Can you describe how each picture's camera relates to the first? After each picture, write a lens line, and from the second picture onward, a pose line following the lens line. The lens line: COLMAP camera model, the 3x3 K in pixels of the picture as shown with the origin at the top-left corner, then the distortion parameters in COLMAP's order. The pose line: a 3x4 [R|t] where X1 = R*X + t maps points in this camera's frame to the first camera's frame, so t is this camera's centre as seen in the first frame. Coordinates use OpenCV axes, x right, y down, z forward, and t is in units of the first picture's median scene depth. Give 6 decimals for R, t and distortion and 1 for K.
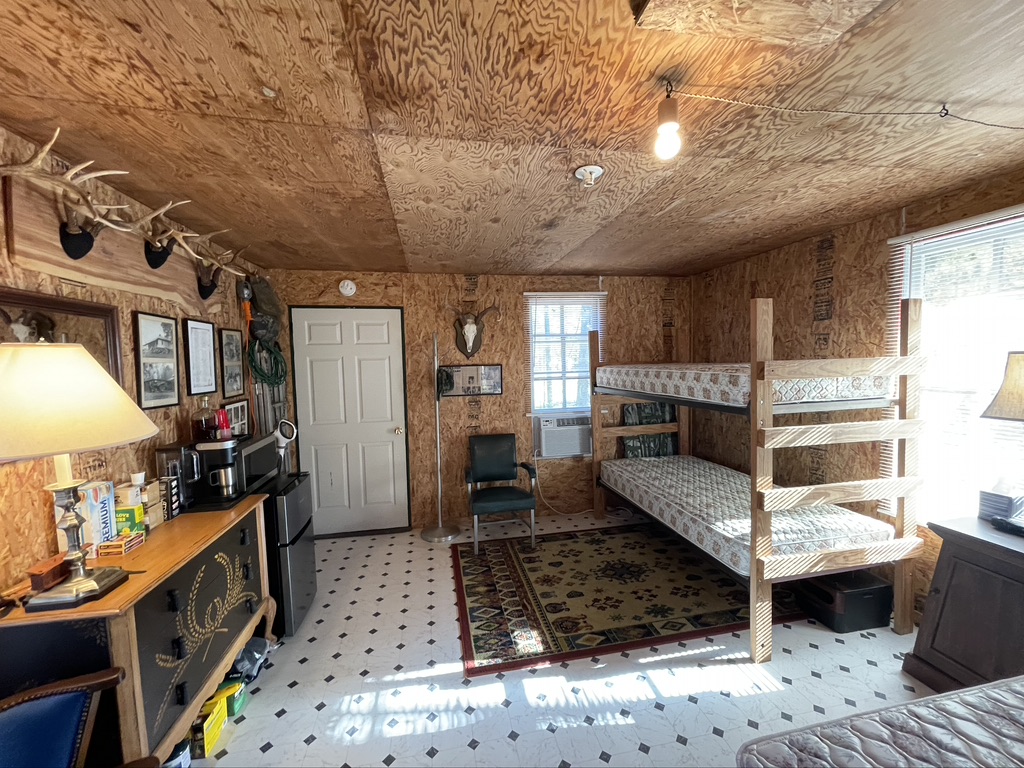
lens RADIAL K [[413.0, 0, 510.7], [0, 413.0, 388.7], [0, 0, 1]] dist [-0.004061, 0.001580]
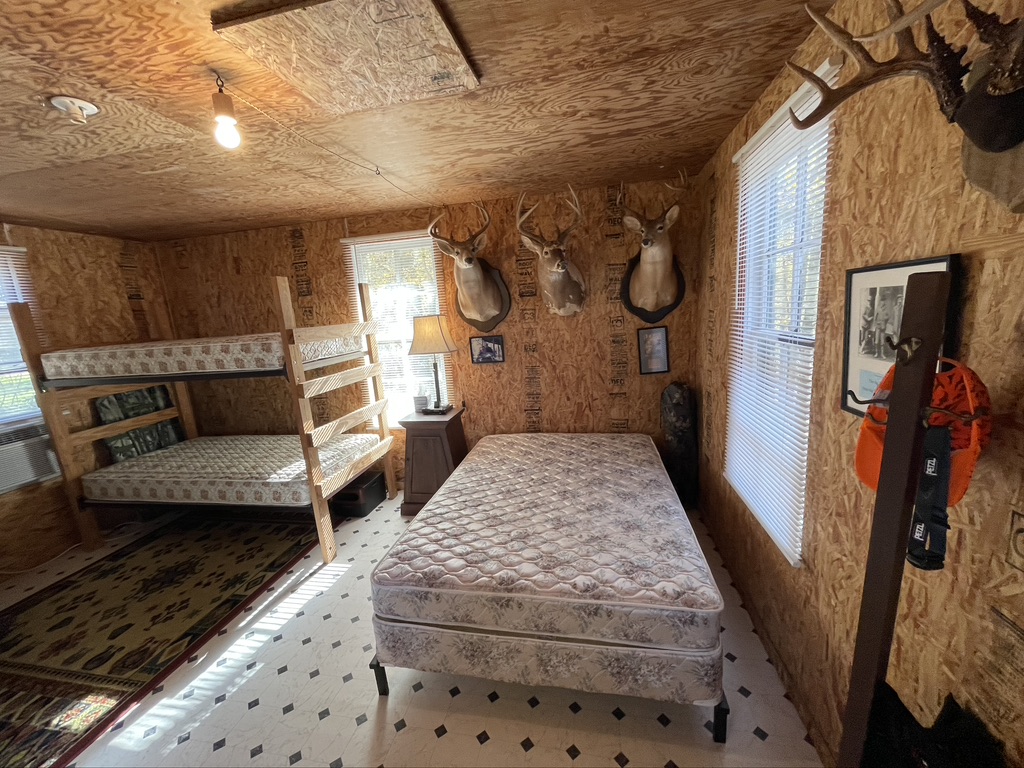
lens RADIAL K [[413.0, 0, 507.6], [0, 413.0, 387.8], [0, 0, 1]] dist [-0.004061, 0.001580]
pose [[0.382379, -0.175780, 0.907132, -0.253800], [0.124029, 0.982618, 0.138126, 0.013989], [-0.915644, 0.059694, 0.397534, -0.058456]]
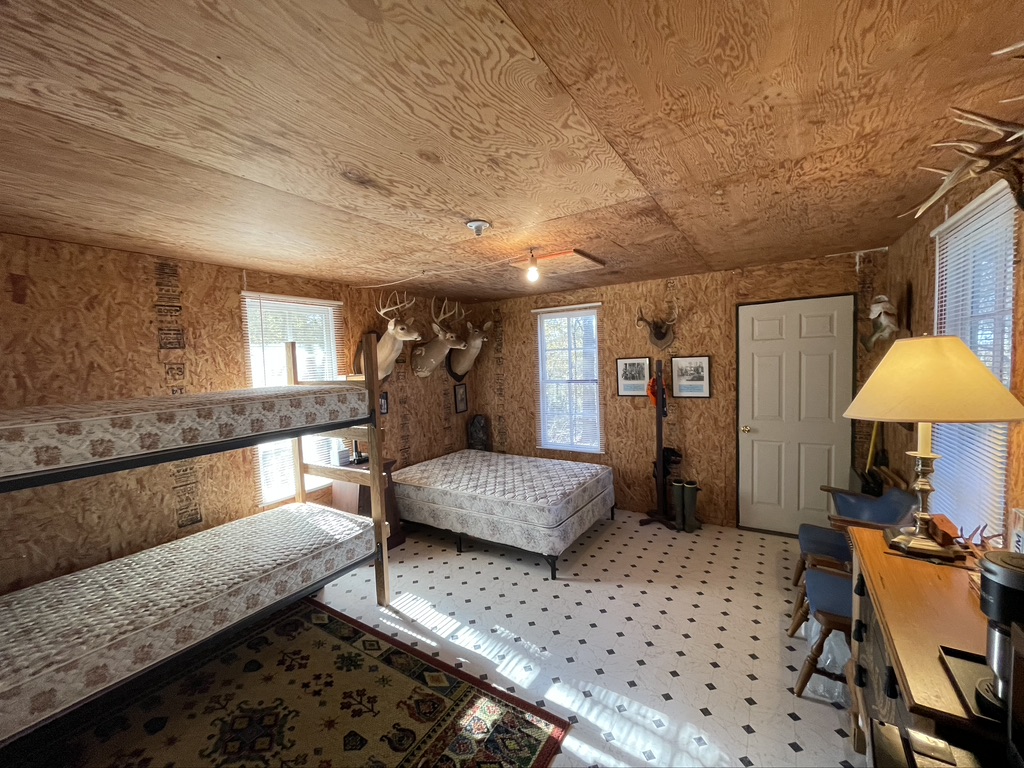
lens RADIAL K [[413.0, 0, 509.6], [0, 413.0, 388.4], [0, 0, 1]] dist [-0.004061, 0.001580]
pose [[-0.718470, 0.005708, 0.695535, -0.593638], [0.105748, 0.989239, 0.101116, -0.118068], [-0.687473, 0.146200, -0.711342, 1.501189]]
